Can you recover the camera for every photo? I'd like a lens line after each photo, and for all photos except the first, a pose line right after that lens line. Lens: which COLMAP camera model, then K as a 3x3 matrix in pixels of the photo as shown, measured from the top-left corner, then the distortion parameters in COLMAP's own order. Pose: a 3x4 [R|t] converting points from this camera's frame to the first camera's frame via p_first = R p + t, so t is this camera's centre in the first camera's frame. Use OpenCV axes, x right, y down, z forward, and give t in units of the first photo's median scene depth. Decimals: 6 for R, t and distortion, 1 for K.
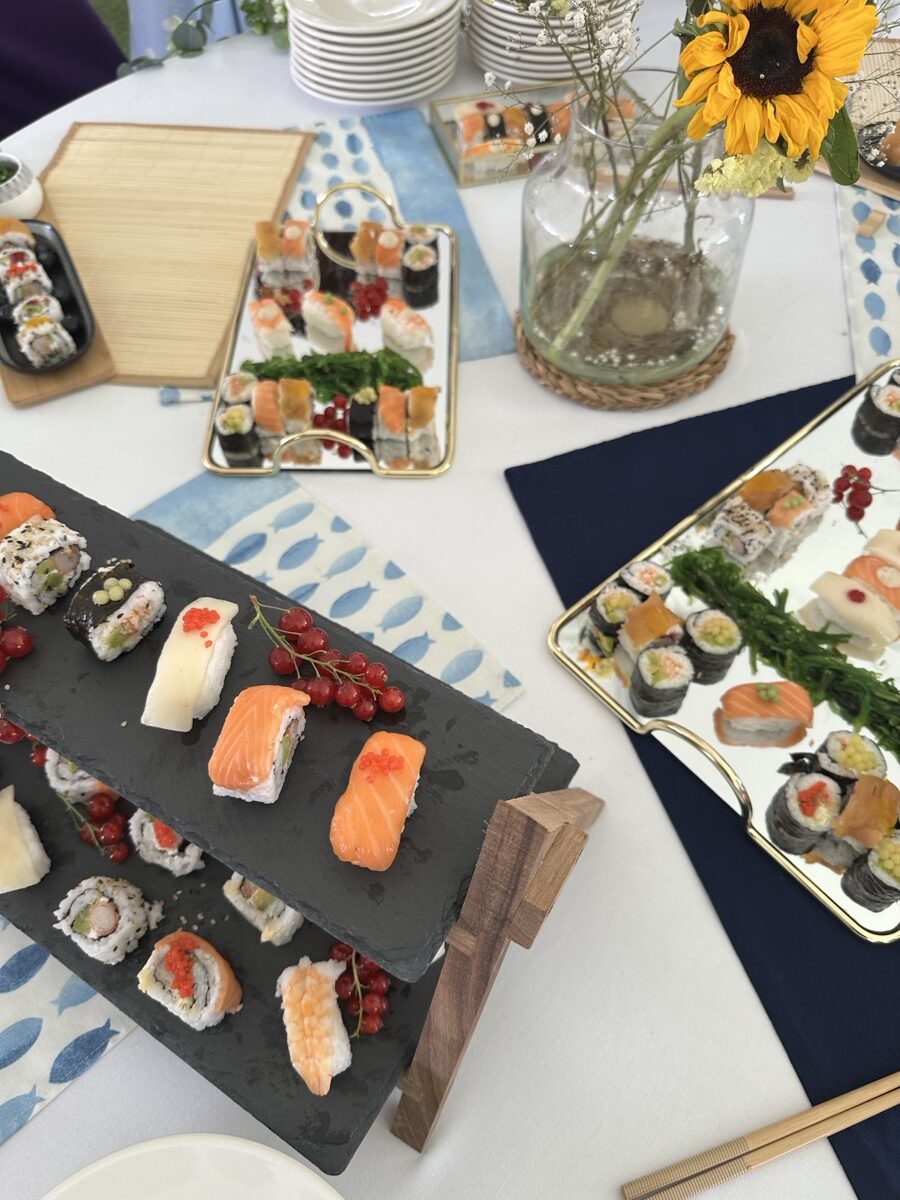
lens RADIAL K [[858.6, 0, 453.4], [0, 858.6, 606.4], [0, 0, 1]] dist [-0.002296, -0.026286]
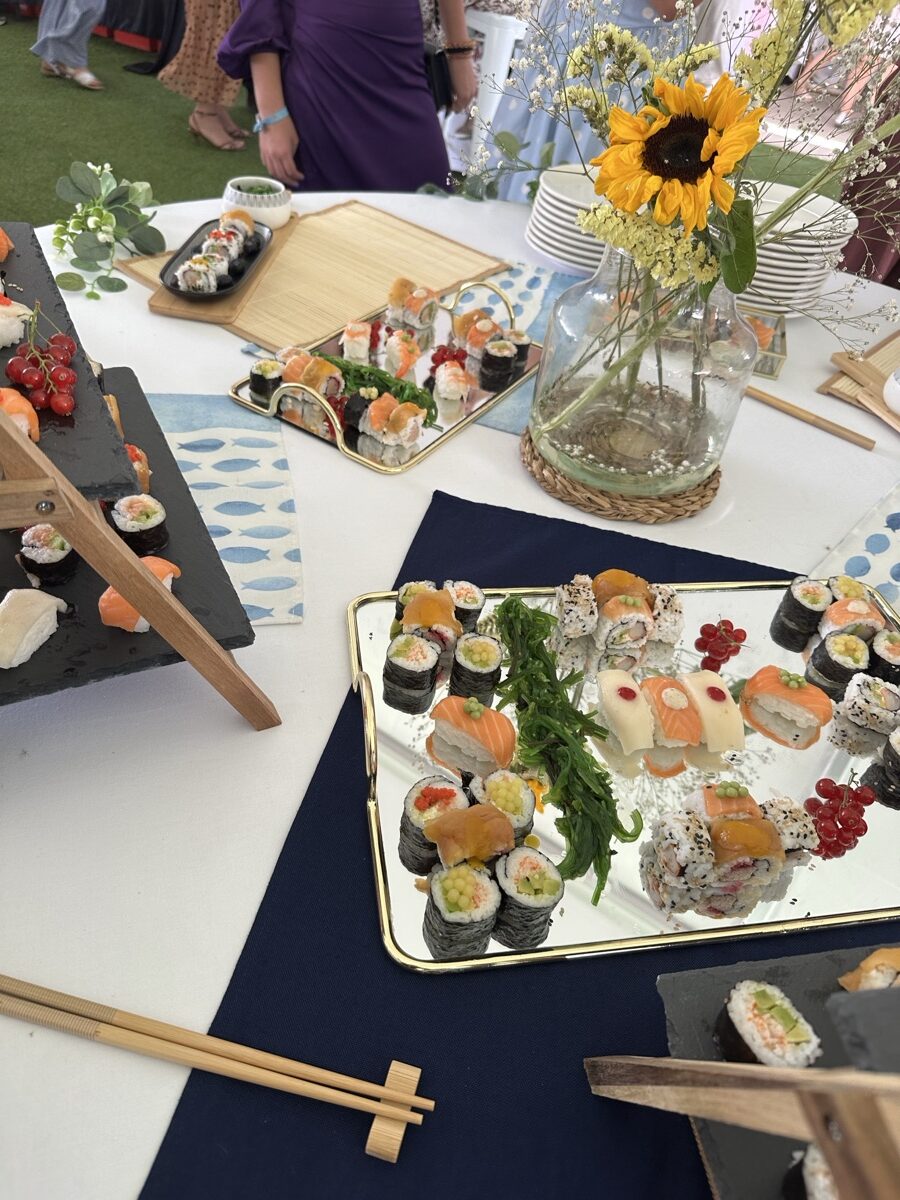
lens RADIAL K [[849.0, 0, 439.6], [0, 849.0, 588.6], [0, 0, 1]] dist [0.086231, -0.176551]
pose [[0.844589, 0.440087, -0.304948, 0.516445], [-0.509030, 0.836594, -0.202482, 0.184725], [0.166008, 0.326241, 0.930596, 0.035425]]
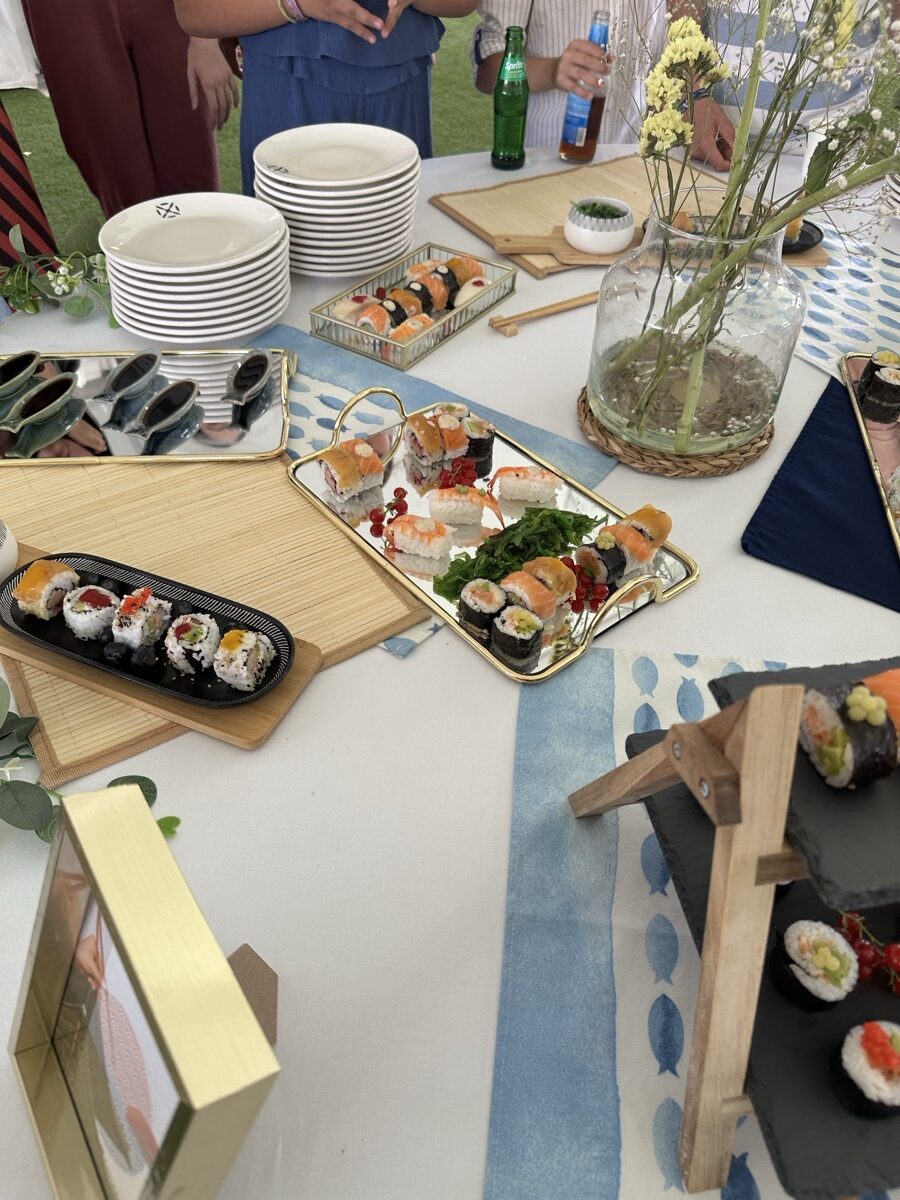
lens RADIAL K [[838.2, 0, 439.1], [0, 838.2, 602.3], [0, 0, 1]] dist [0.125287, -0.264843]
pose [[0.765380, -0.433329, 0.475835, -0.859413], [0.520763, 0.851427, -0.062277, -0.261936], [-0.378152, 0.295463, 0.877327, 0.283953]]
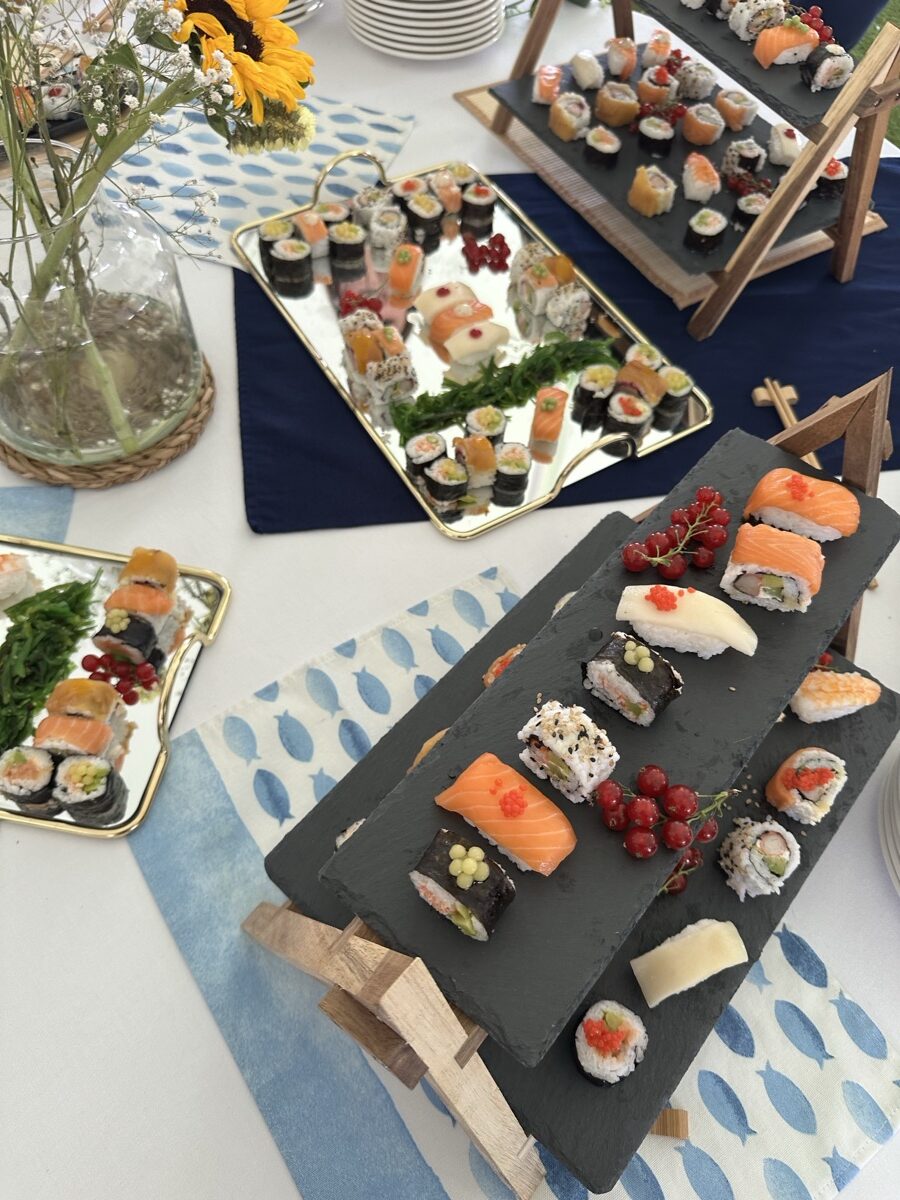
lens RADIAL K [[849.6, 0, 450.0], [0, 849.6, 600.0], [0, 0, 1]] dist [0.082154, -0.173226]
pose [[0.151451, -0.817209, 0.556086, -0.585865], [0.793239, 0.436146, 0.424909, -0.410992], [-0.589775, 0.376756, 0.714297, 0.231337]]
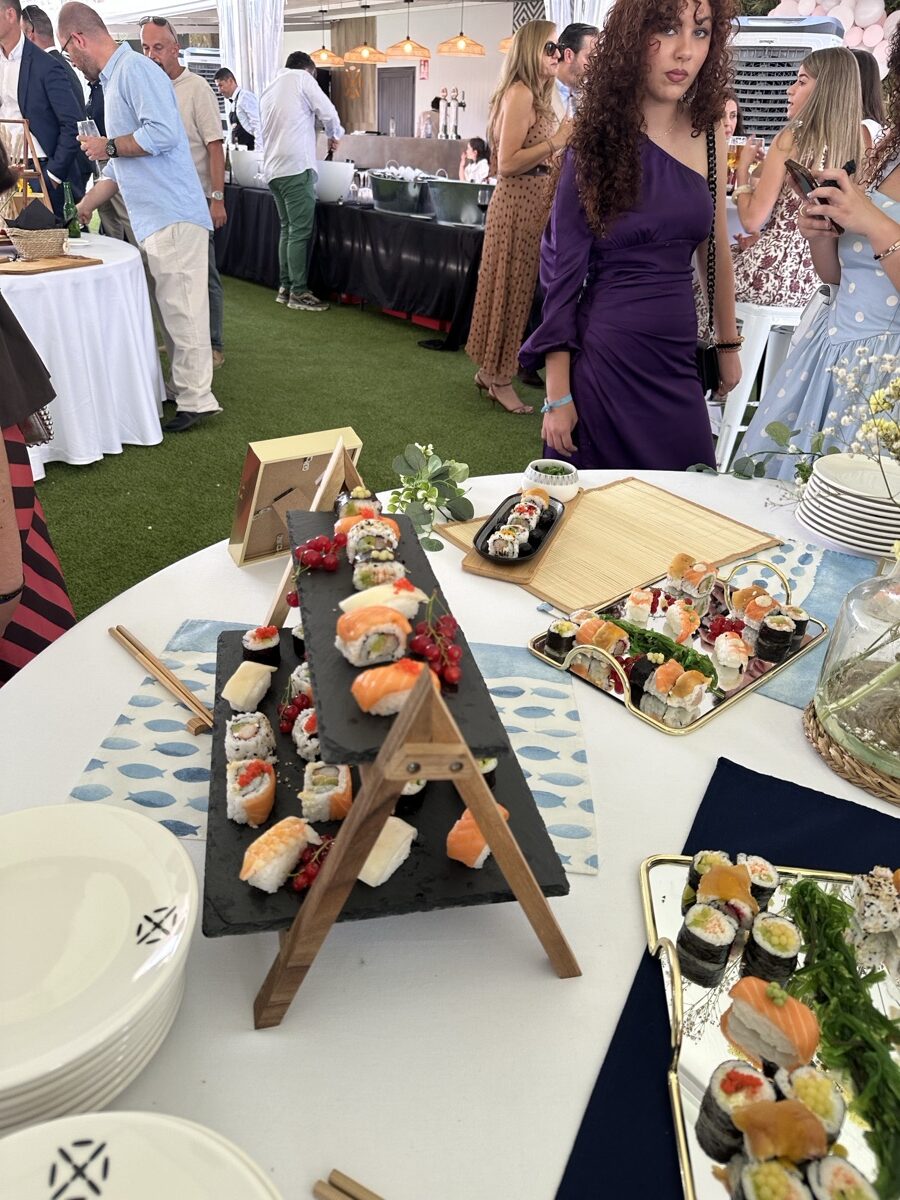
lens RADIAL K [[839.4, 0, 444.6], [0, 839.4, 584.8], [0, 0, 1]] dist [0.094444, -0.133252]
pose [[0.690049, 0.398272, -0.604327, 0.461735], [-0.644553, 0.717969, -0.262815, 0.243016], [0.329217, 0.570876, 0.752141, -0.131536]]
